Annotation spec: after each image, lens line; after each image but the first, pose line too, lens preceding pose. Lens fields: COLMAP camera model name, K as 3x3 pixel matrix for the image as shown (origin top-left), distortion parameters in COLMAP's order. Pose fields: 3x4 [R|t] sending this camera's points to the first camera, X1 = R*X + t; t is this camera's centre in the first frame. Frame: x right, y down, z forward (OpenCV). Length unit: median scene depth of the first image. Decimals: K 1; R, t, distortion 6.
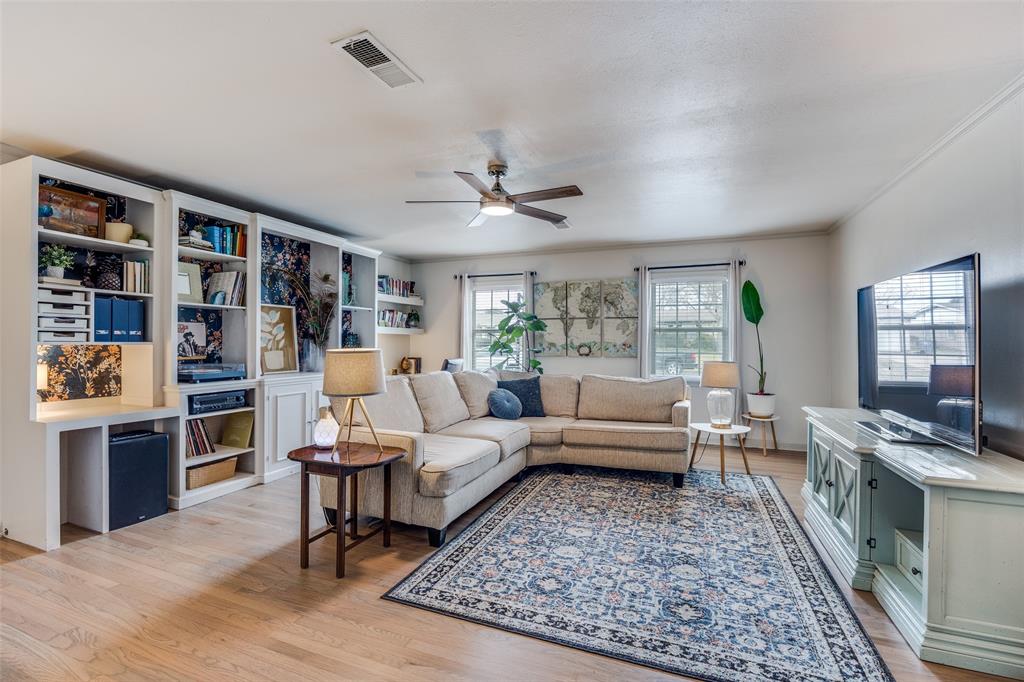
lens RADIAL K [[453.7, 0, 513.2], [0, 453.7, 336.6], [0, 0, 1]] dist [-0.020989, 0.000131]
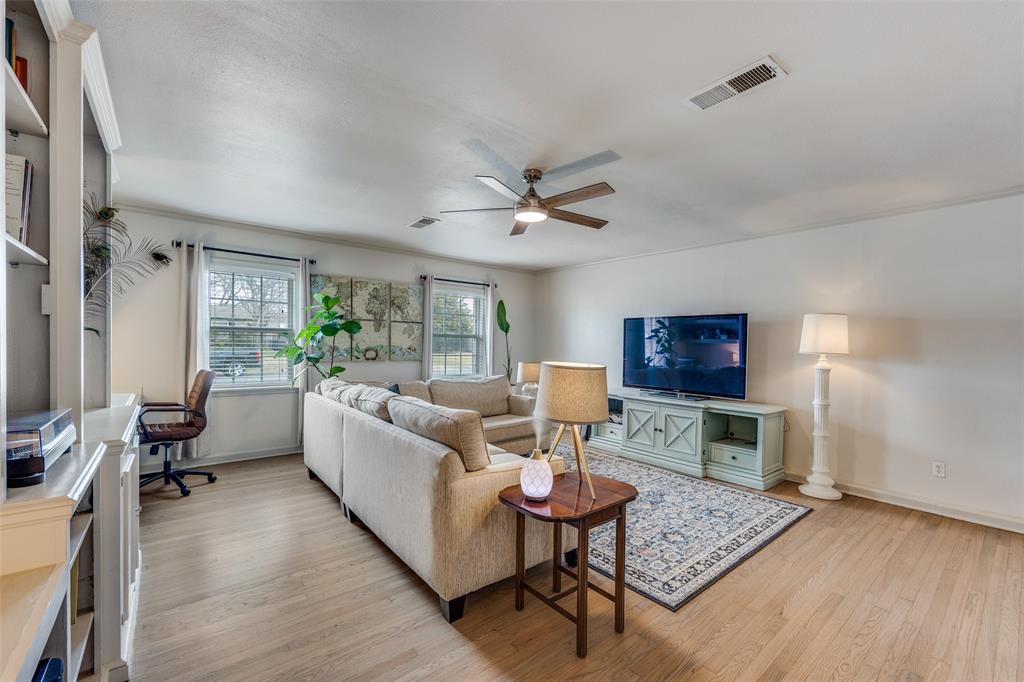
lens RADIAL K [[419.4, 0, 512.5], [0, 419.4, 349.4], [0, 0, 1]] dist [-0.003139, -0.000084]
pose [[0.490498, -0.005727, 0.871424, -0.927251], [-0.023191, 0.999538, 0.019622, -0.008047], [-0.871134, -0.029834, 0.490139, 0.635531]]
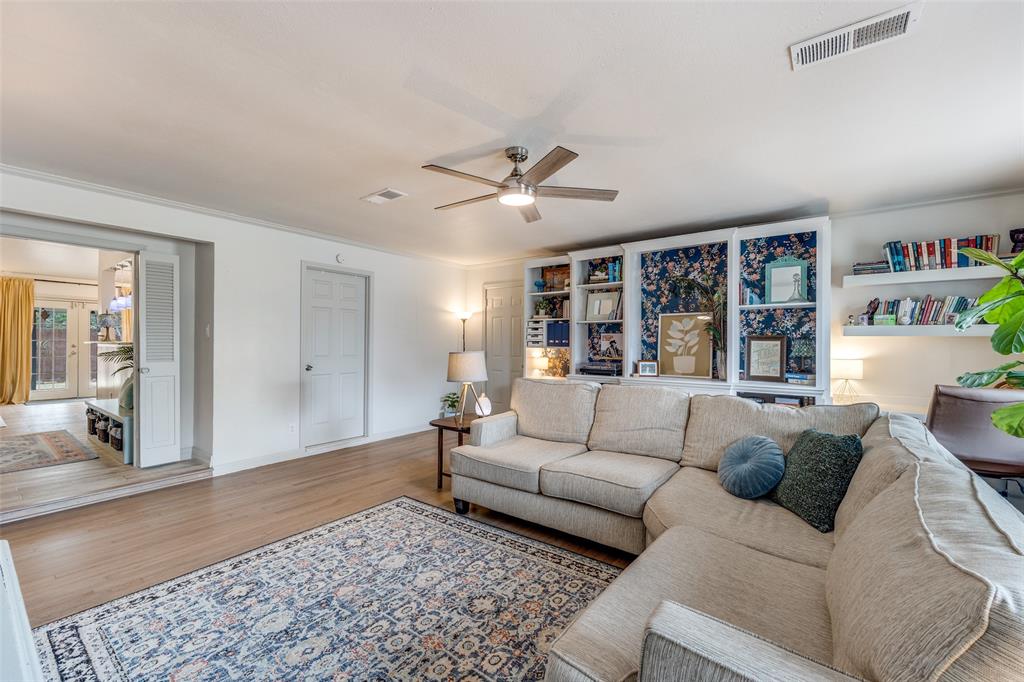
lens RADIAL K [[419.4, 0, 509.7], [0, 419.4, 345.0], [0, 0, 1]] dist [-0.003139, -0.000084]
pose [[-0.269070, -0.000469, -0.963121, 0.824538], [0.004156, 0.999990, -0.001648, 0.007833], [0.963112, -0.004446, -0.269065, 1.319896]]
